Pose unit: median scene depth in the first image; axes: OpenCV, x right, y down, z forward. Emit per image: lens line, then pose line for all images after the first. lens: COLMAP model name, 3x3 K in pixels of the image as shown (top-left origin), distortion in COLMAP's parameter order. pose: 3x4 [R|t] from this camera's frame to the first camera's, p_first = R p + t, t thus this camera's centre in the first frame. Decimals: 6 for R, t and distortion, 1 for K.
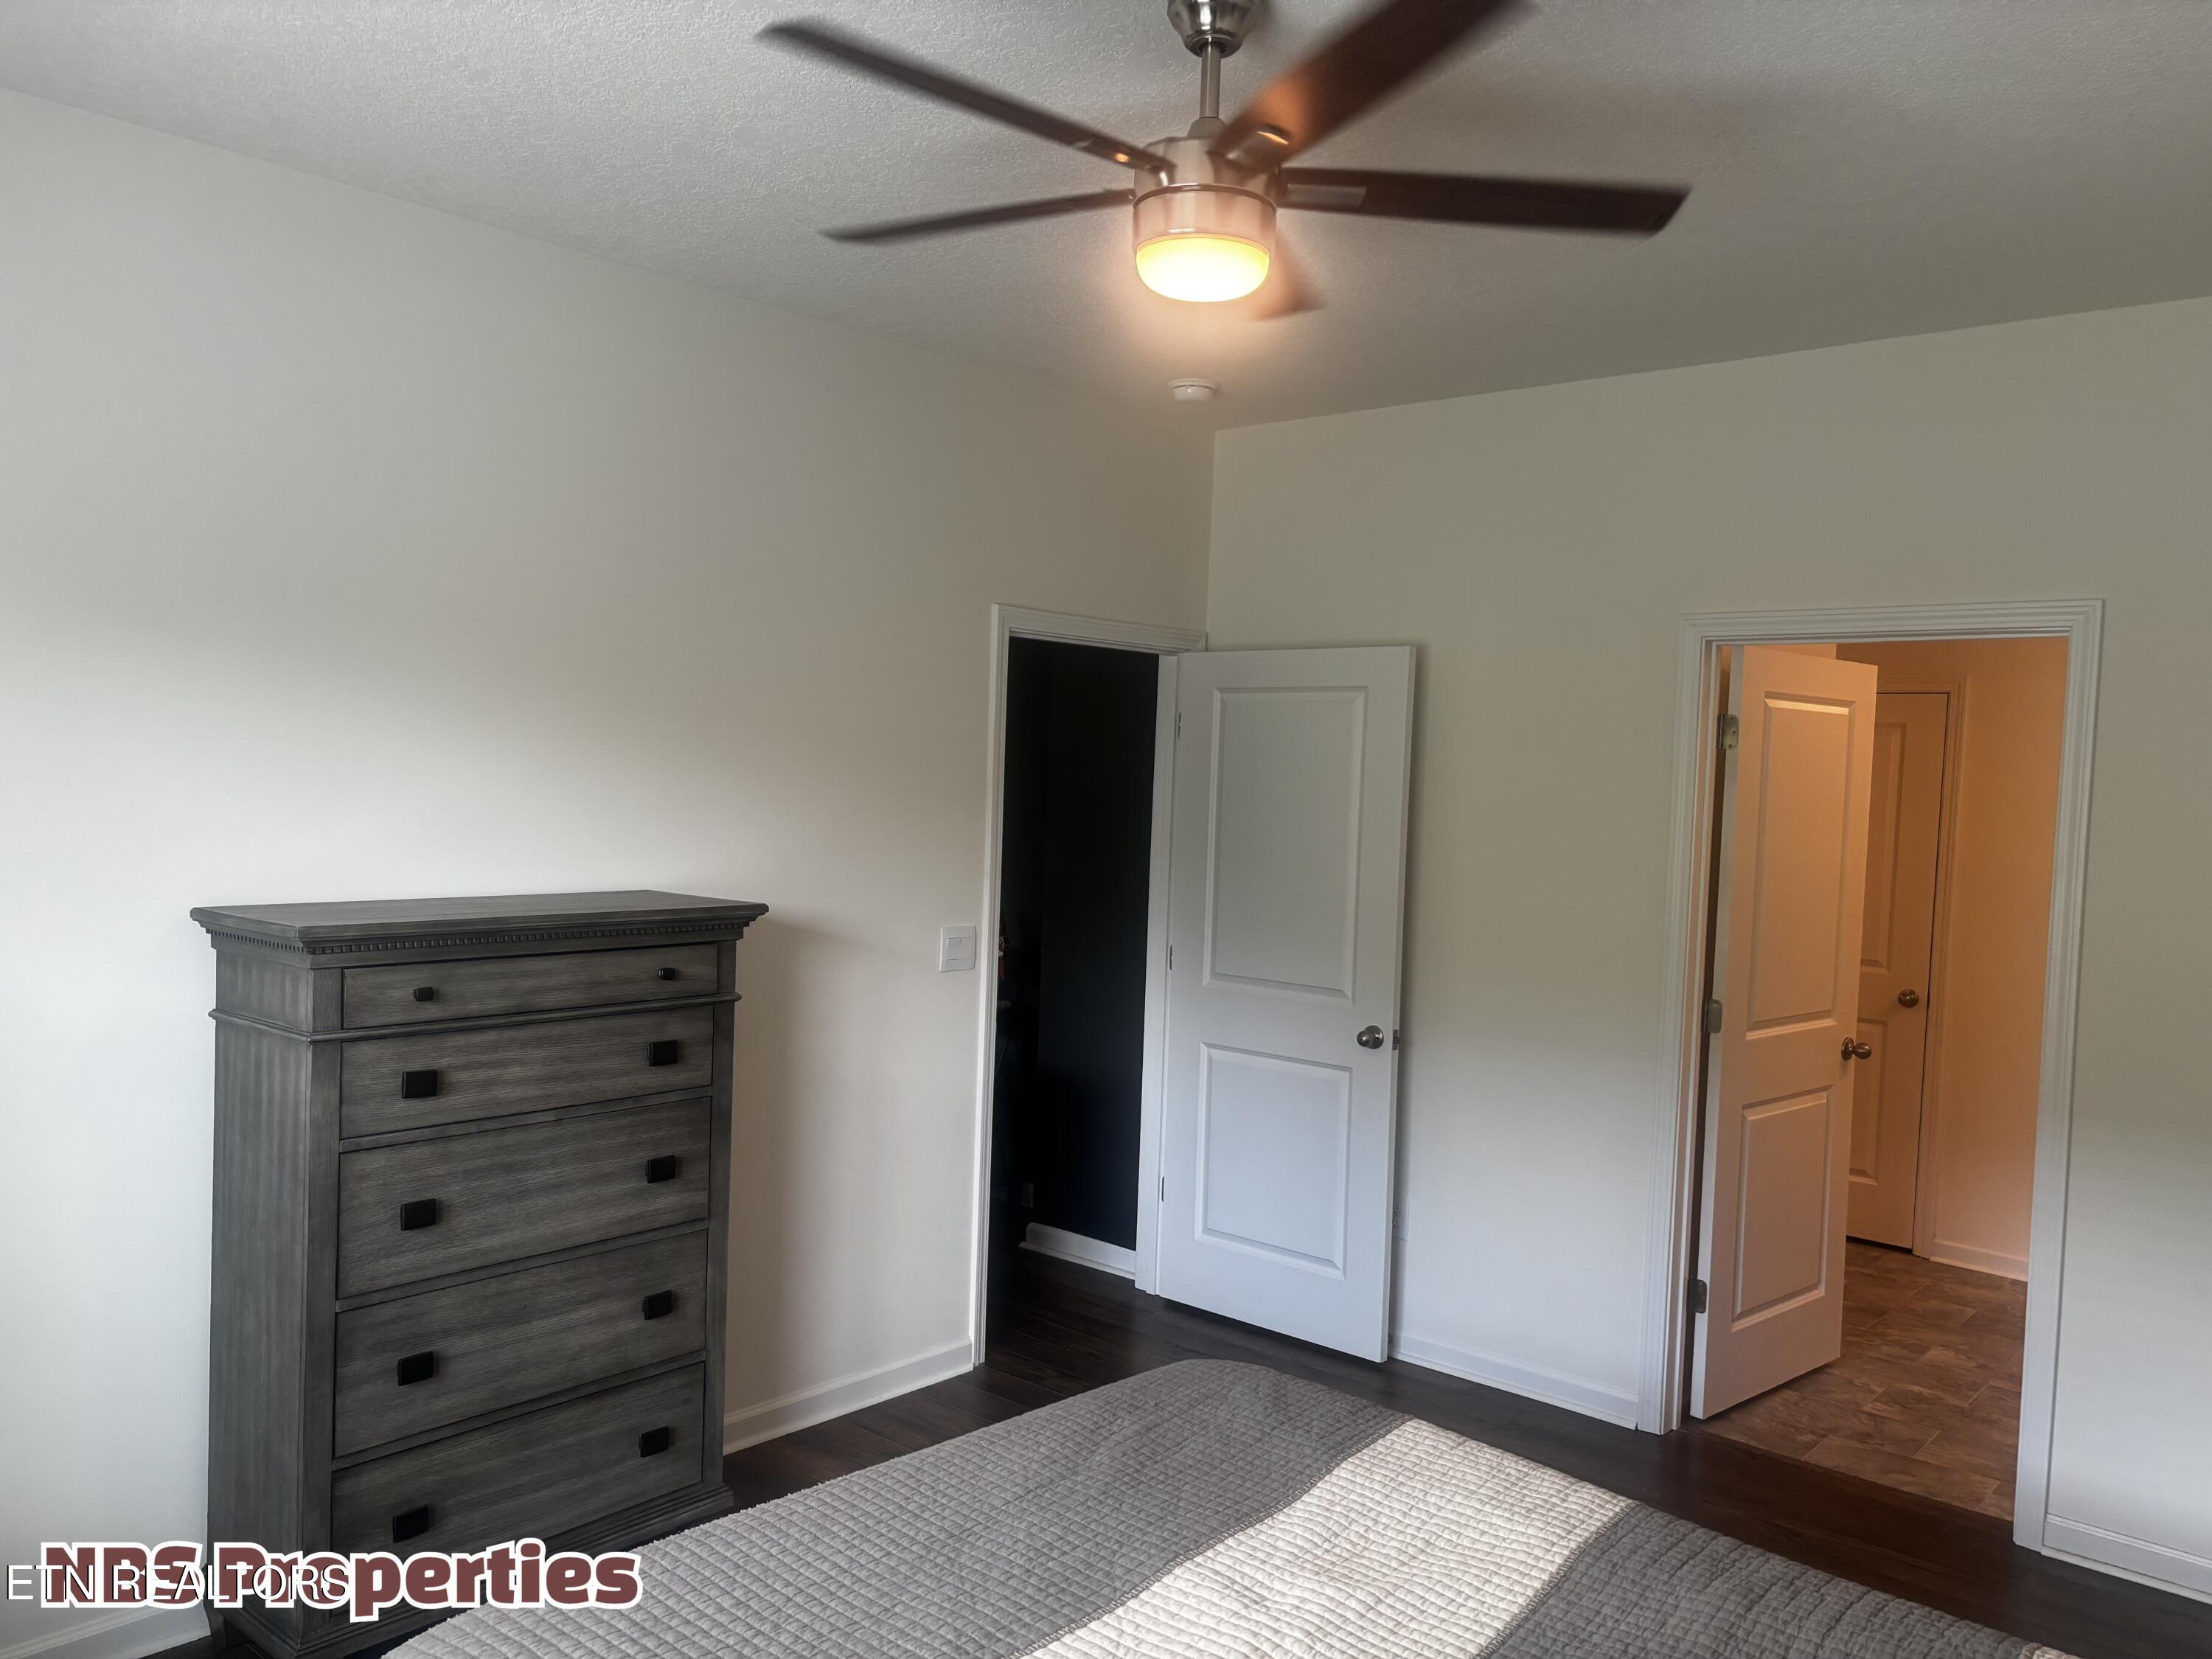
lens RADIAL K [[1690.2, 0, 1105.8], [0, 1690.2, 834.6], [0, 0, 1]] dist [0.046367, -0.037664]
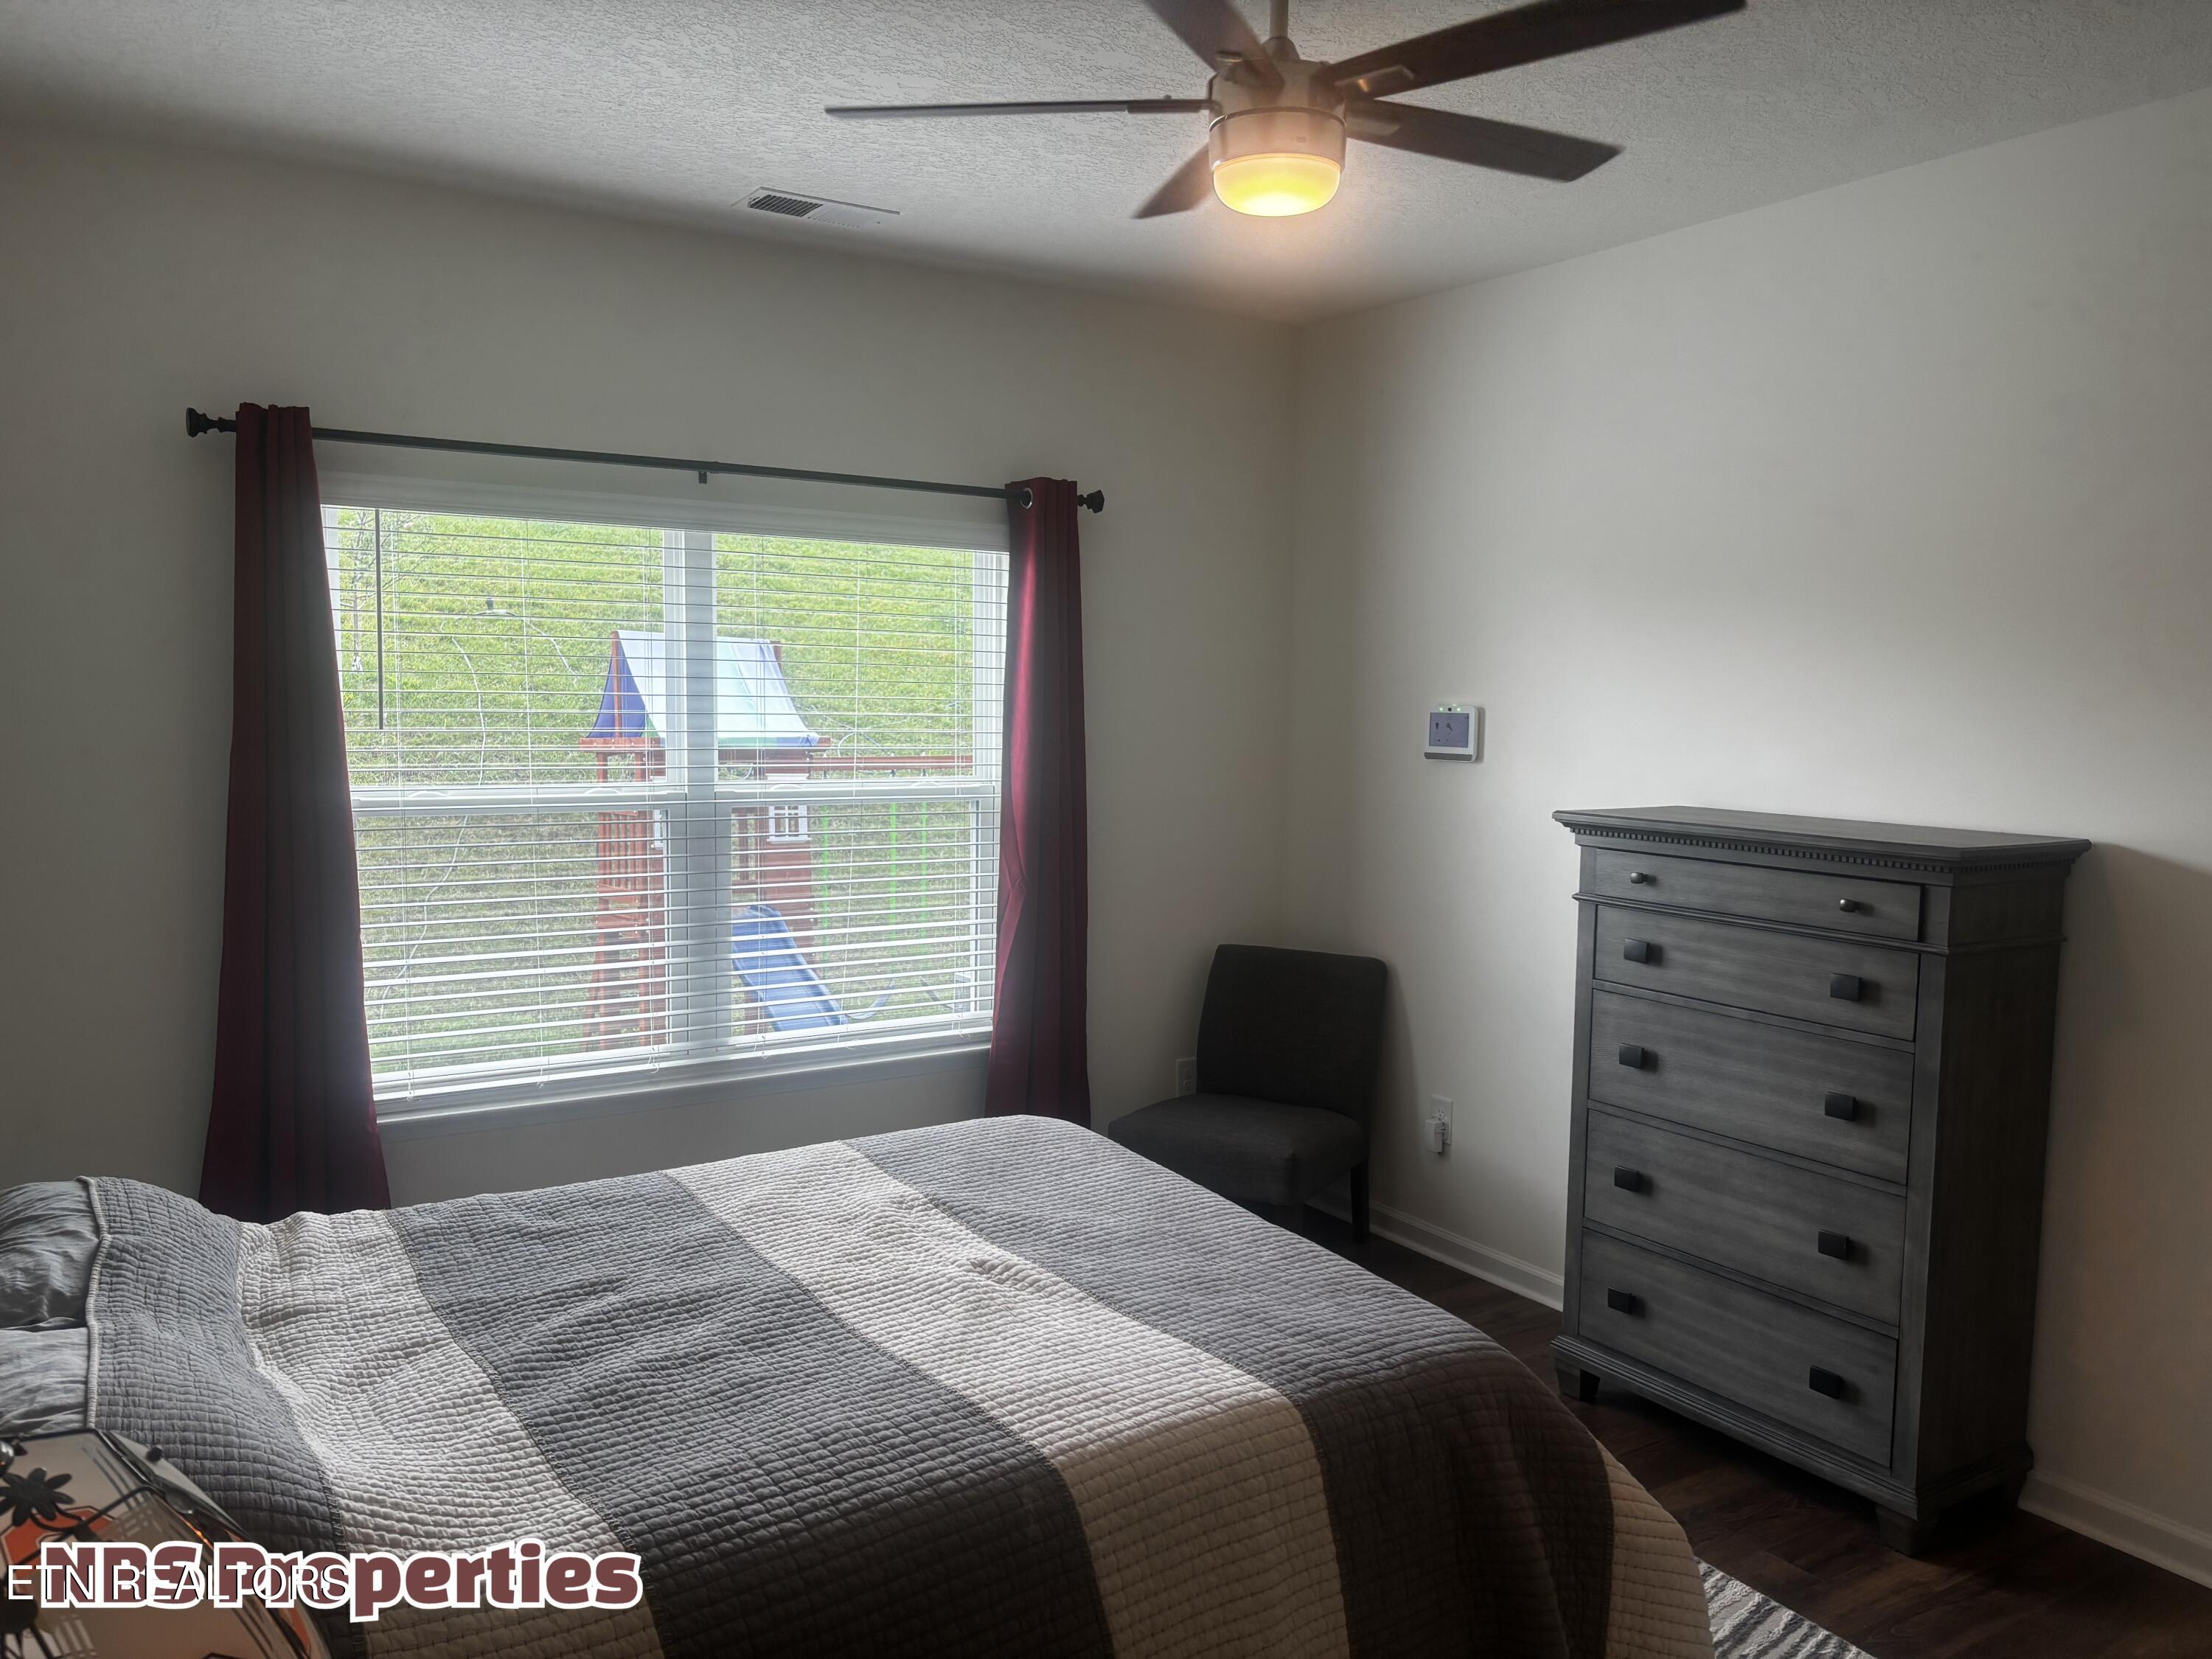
lens RADIAL K [[1690.2, 0, 1107.3], [0, 1690.2, 832.5], [0, 0, 1]] dist [0.046367, -0.037664]
pose [[-0.281860, 0.057485, -0.957732, 0.821997], [-0.049743, 0.995986, 0.074421, -0.010126], [0.958165, 0.068617, -0.277869, 0.912447]]
